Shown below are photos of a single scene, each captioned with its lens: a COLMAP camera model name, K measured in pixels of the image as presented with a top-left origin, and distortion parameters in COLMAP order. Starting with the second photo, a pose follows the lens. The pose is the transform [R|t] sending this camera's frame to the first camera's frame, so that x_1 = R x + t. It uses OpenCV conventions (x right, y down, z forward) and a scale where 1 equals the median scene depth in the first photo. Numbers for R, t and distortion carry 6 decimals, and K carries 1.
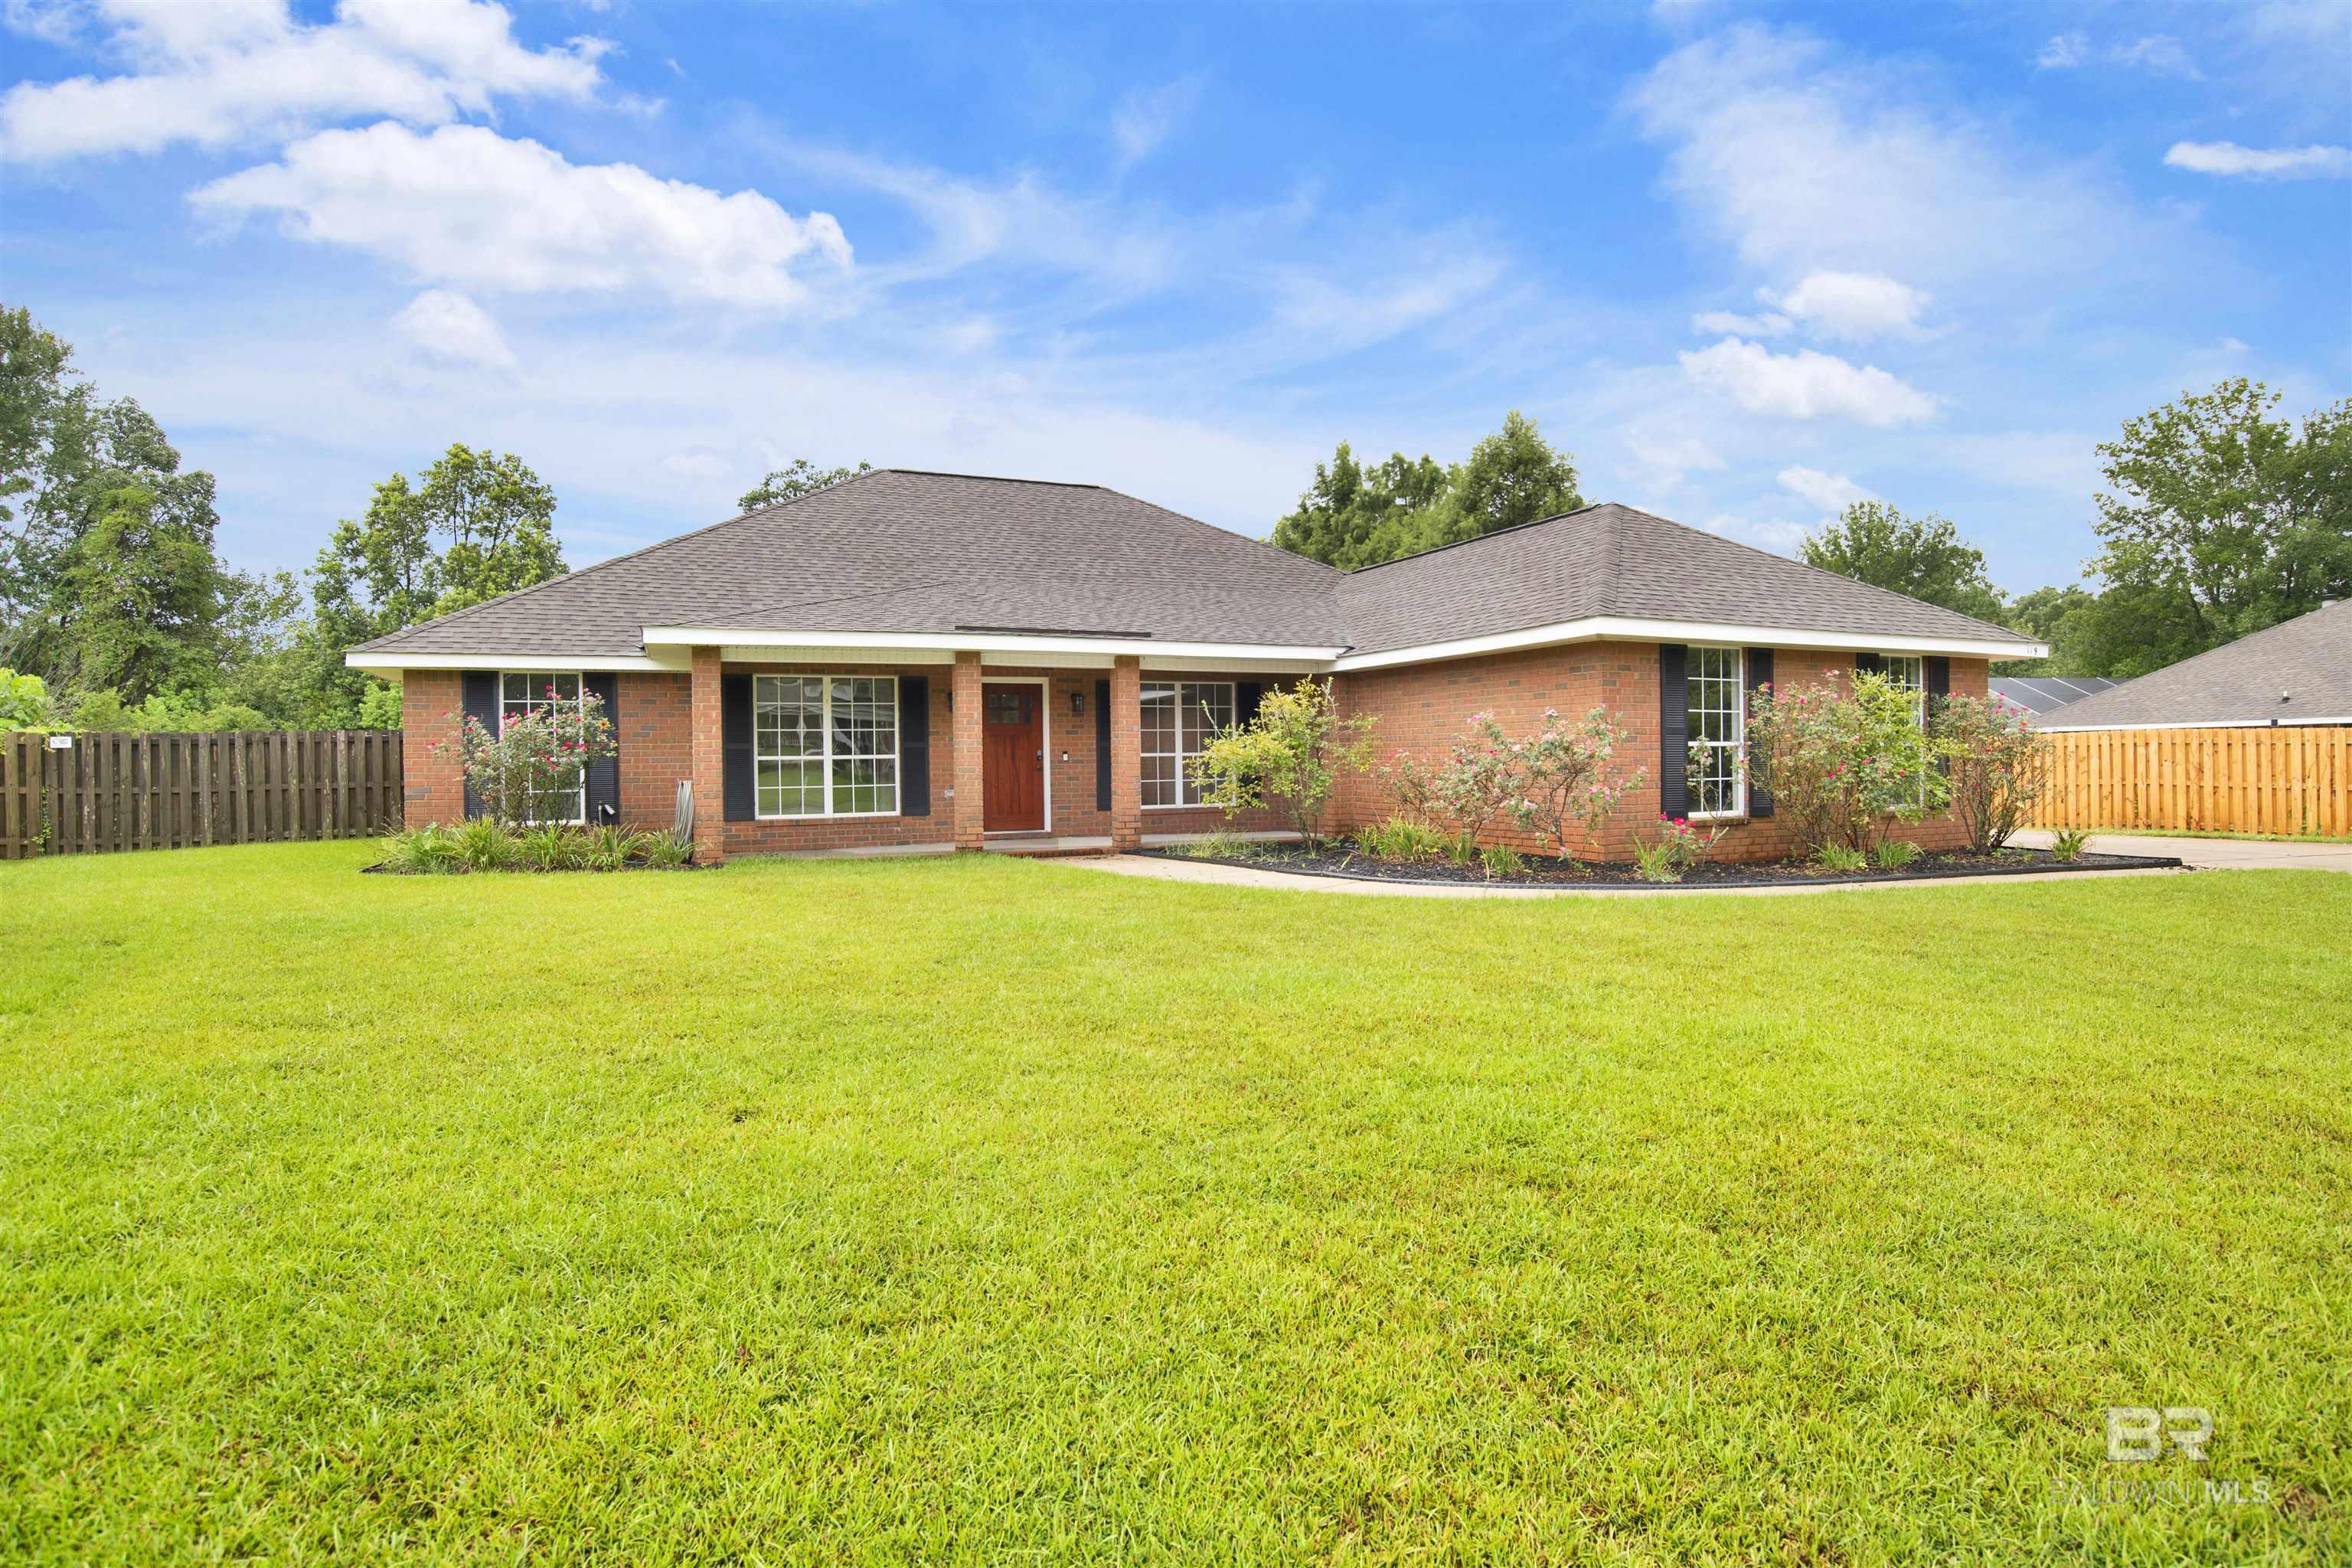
lens RADIAL K [[1225.6, 0, 1169.8], [0, 1225.6, 770.7], [0, 0, 1]] dist [-0.057650, 0.014482]
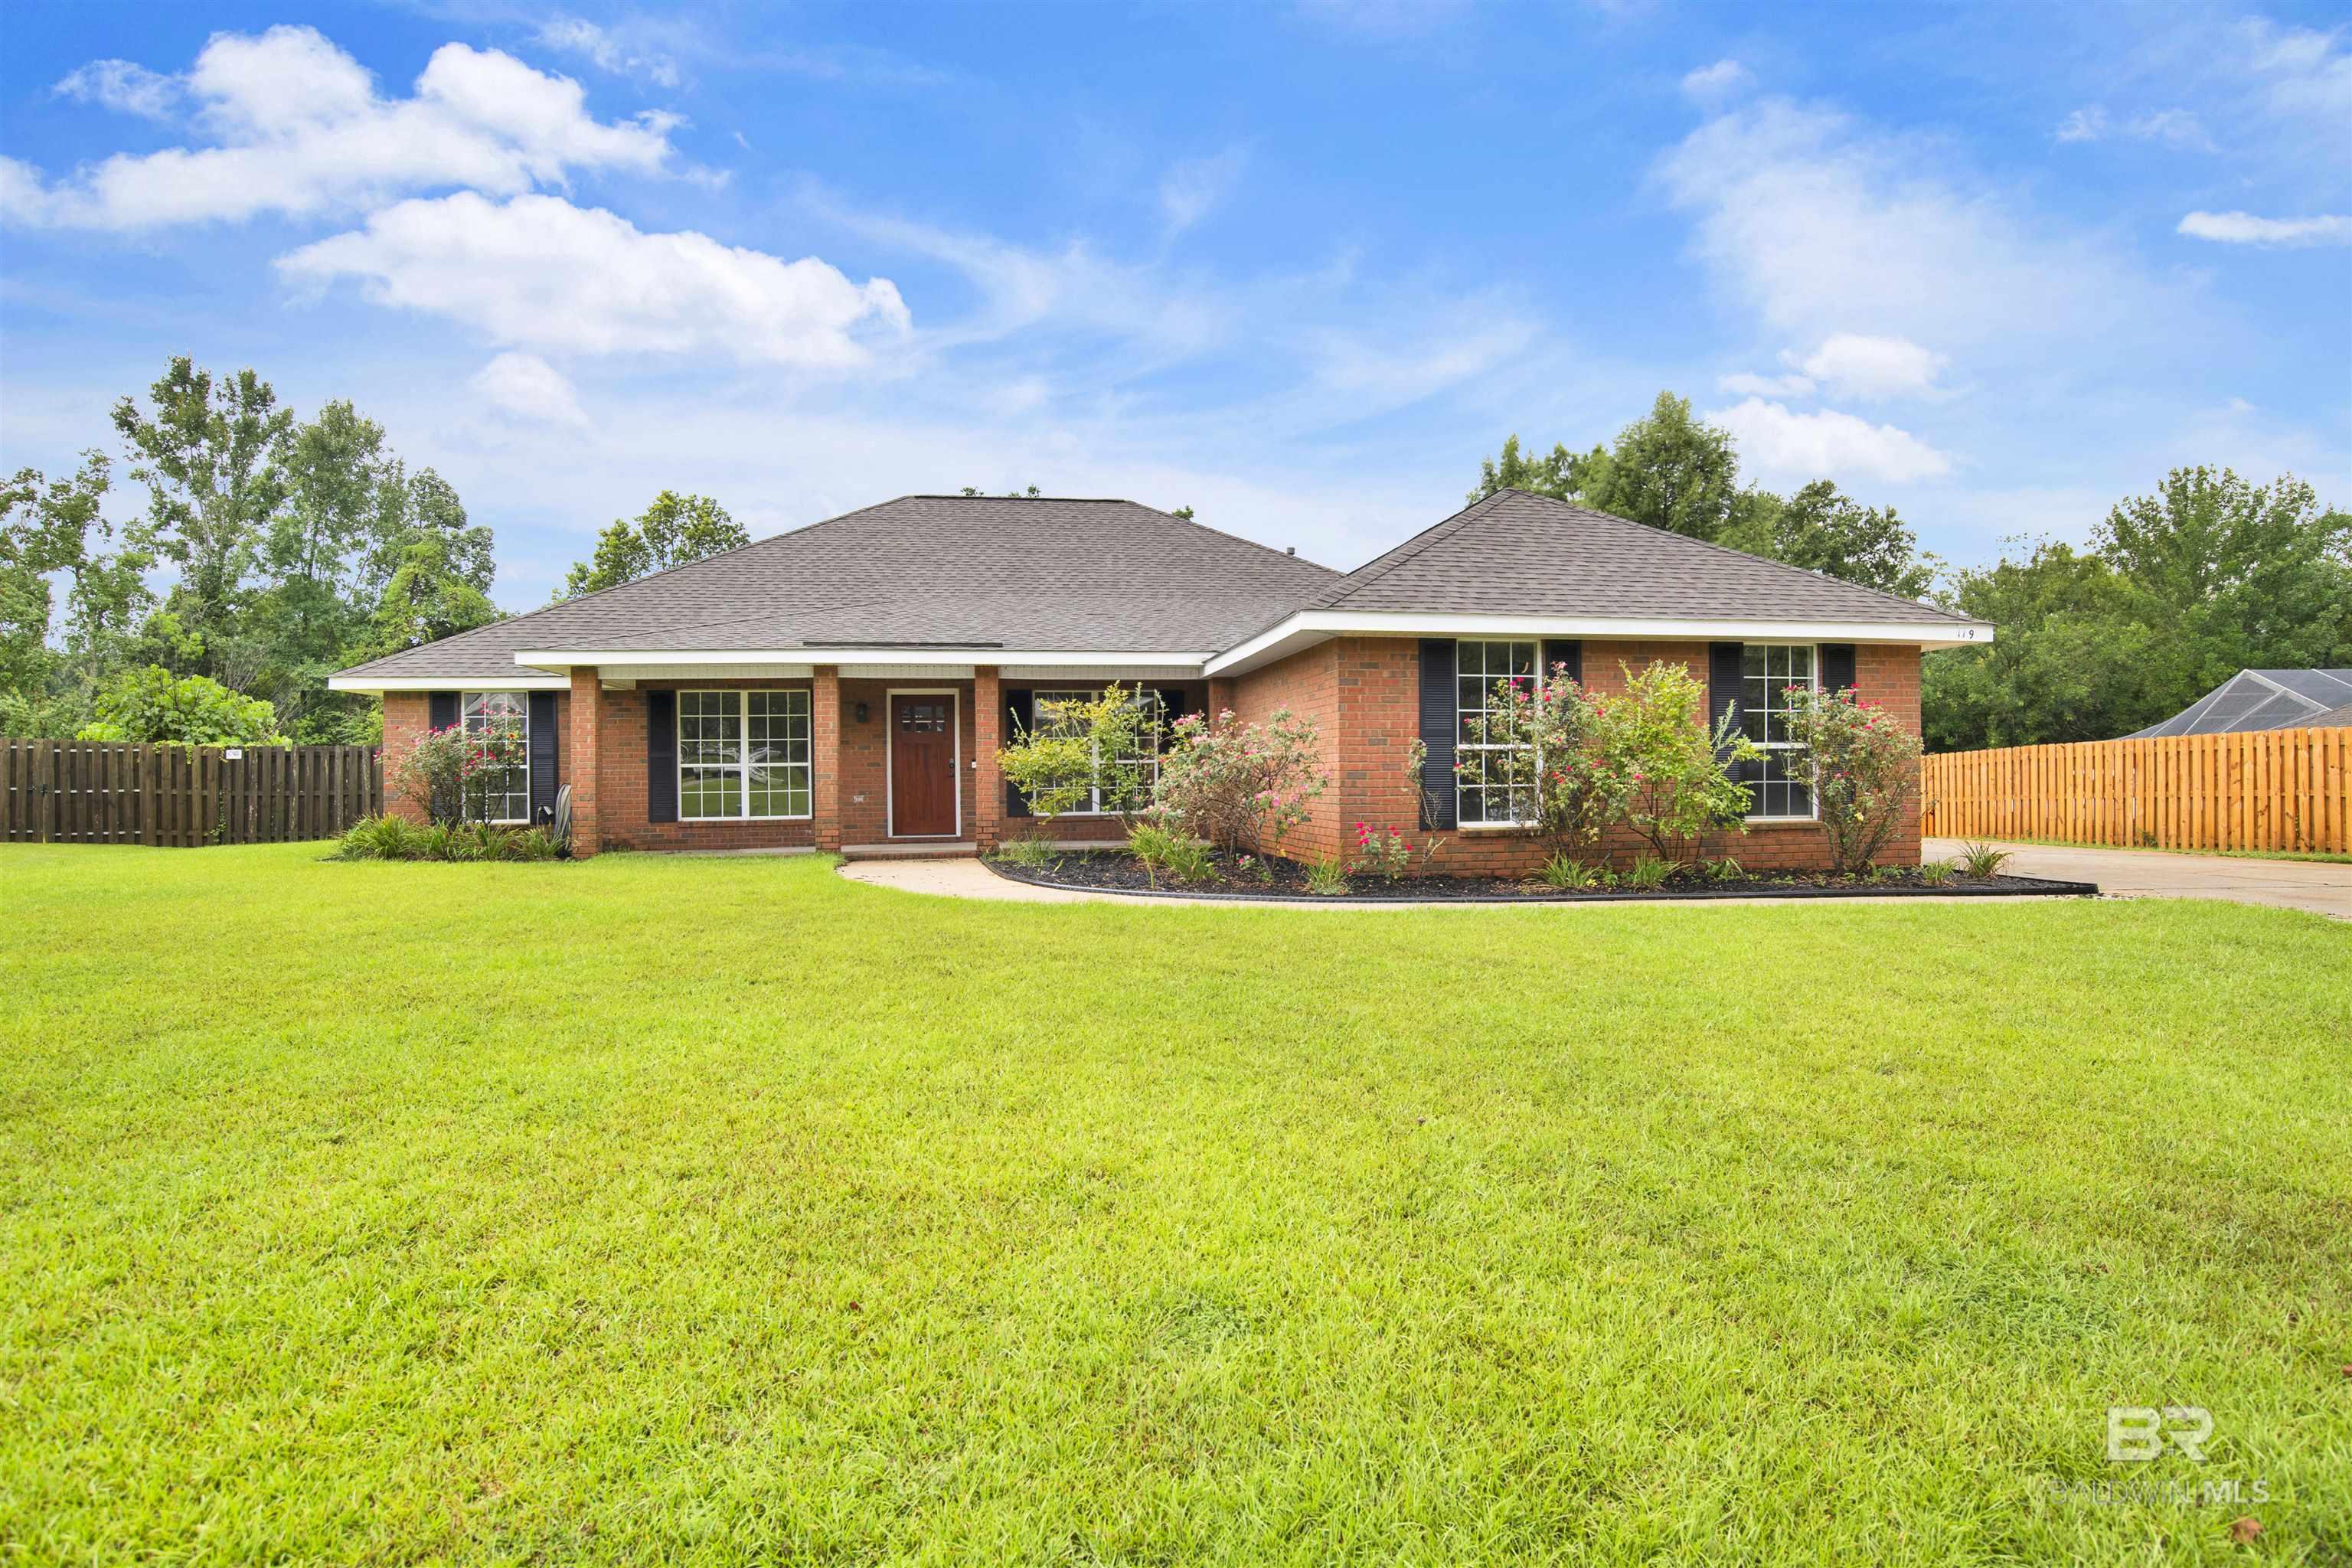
lens RADIAL K [[1225.6, 0, 1181.3], [0, 1225.6, 780.2], [0, 0, 1]] dist [-0.057650, 0.014482]
pose [[0.967184, 0.001072, -0.254075, 0.344881], [-0.001792, 0.999995, -0.002603, 0.004604], [0.254071, 0.002973, 0.967181, 0.040581]]
